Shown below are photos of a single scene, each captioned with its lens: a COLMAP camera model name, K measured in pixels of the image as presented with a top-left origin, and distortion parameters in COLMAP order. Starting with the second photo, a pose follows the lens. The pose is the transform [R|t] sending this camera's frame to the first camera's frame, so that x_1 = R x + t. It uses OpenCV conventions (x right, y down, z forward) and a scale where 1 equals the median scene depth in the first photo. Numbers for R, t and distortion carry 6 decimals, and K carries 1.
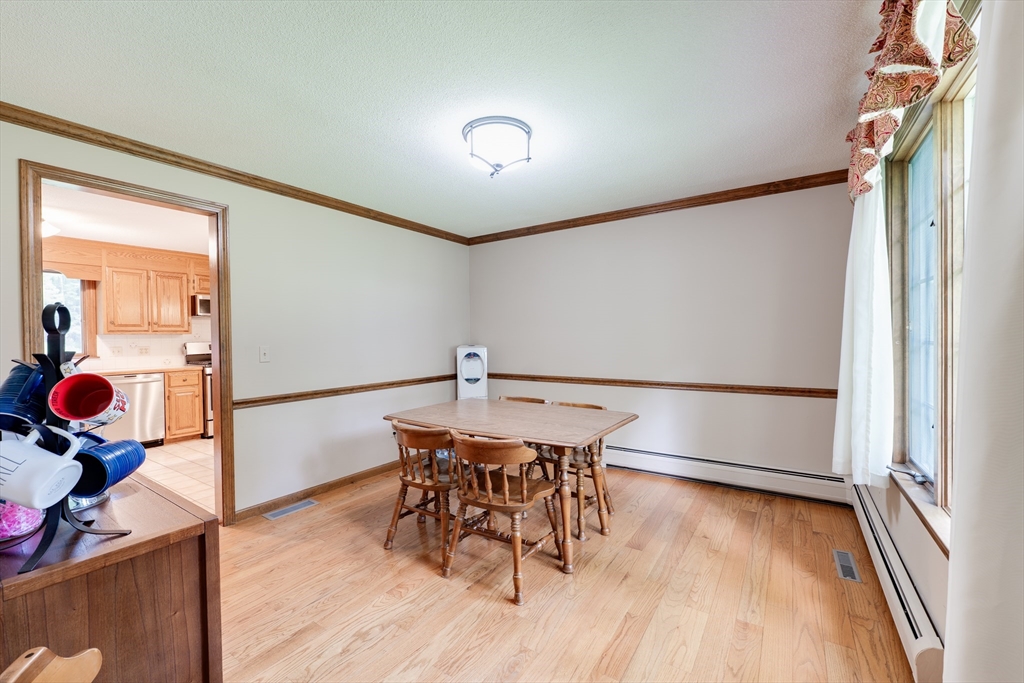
lens RADIAL K [[415.6, 0, 511.6], [0, 415.6, 340.2], [0, 0, 1]] dist [0.001399, -0.000057]
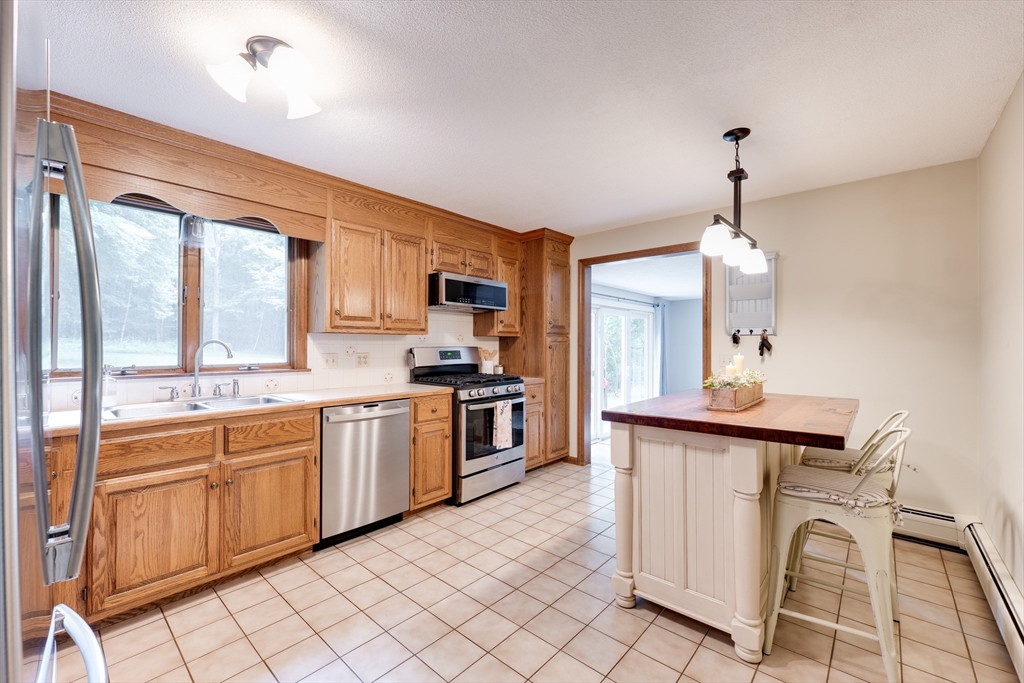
lens RADIAL K [[415.6, 0, 505.8], [0, 415.6, 344.5], [0, 0, 1]] dist [0.001399, -0.000057]
pose [[0.989632, 0.017372, -0.142570, -0.584763], [-0.019011, 0.999768, -0.010143, 0.004356], [0.142361, 0.012749, 0.989733, 0.409308]]
